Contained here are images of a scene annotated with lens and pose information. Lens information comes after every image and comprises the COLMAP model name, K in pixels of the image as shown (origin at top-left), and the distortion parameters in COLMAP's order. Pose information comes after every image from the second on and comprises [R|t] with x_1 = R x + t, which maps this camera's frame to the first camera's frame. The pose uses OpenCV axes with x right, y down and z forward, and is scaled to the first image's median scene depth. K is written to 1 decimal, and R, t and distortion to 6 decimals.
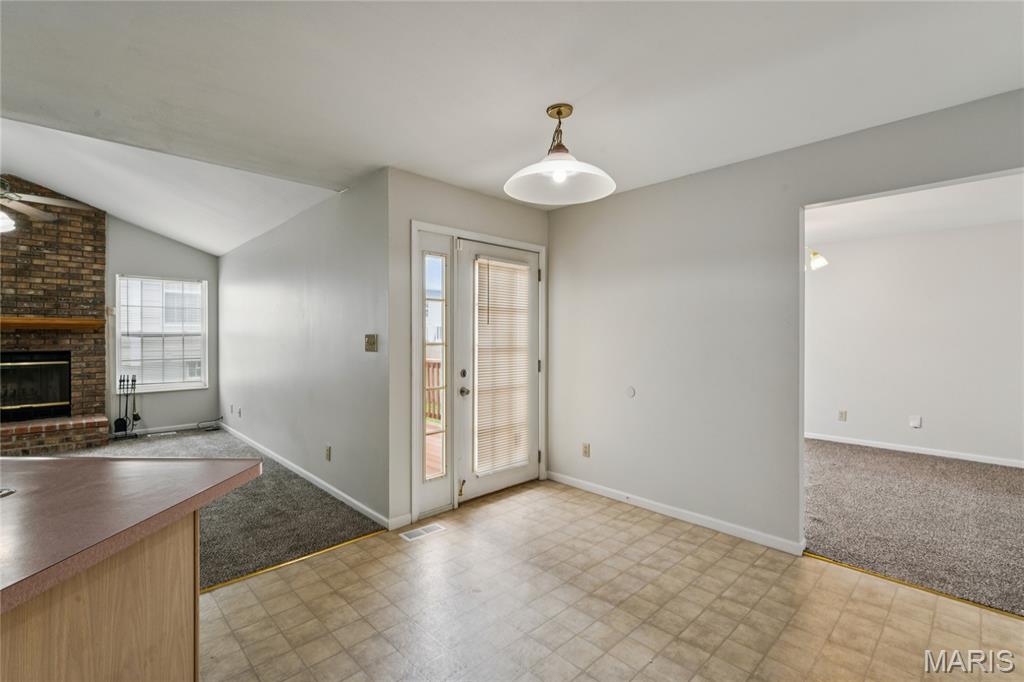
lens RADIAL K [[455.1, 0, 505.2], [0, 455.1, 333.5], [0, 0, 1]] dist [0.000456, 0.000211]
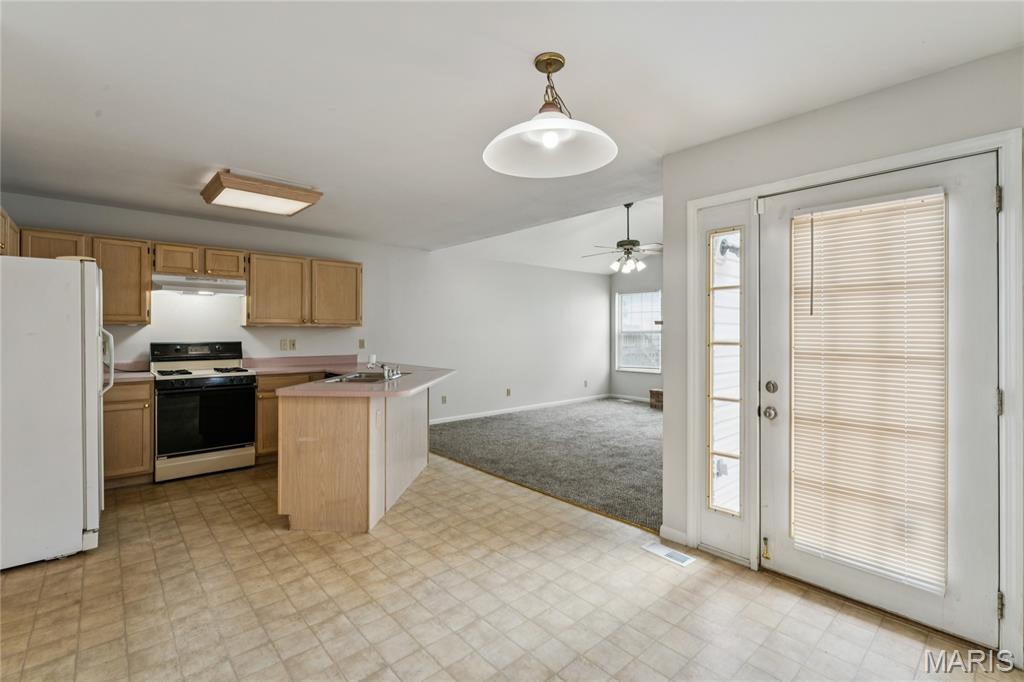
lens RADIAL K [[455.1, 0, 505.2], [0, 455.1, 333.5], [0, 0, 1]] dist [0.000456, 0.000211]
pose [[-0.020331, 0.000086, -0.999793, 0.643954], [-0.002926, 0.999996, 0.000145, 0.006826], [0.999789, 0.002929, -0.020330, 0.630286]]
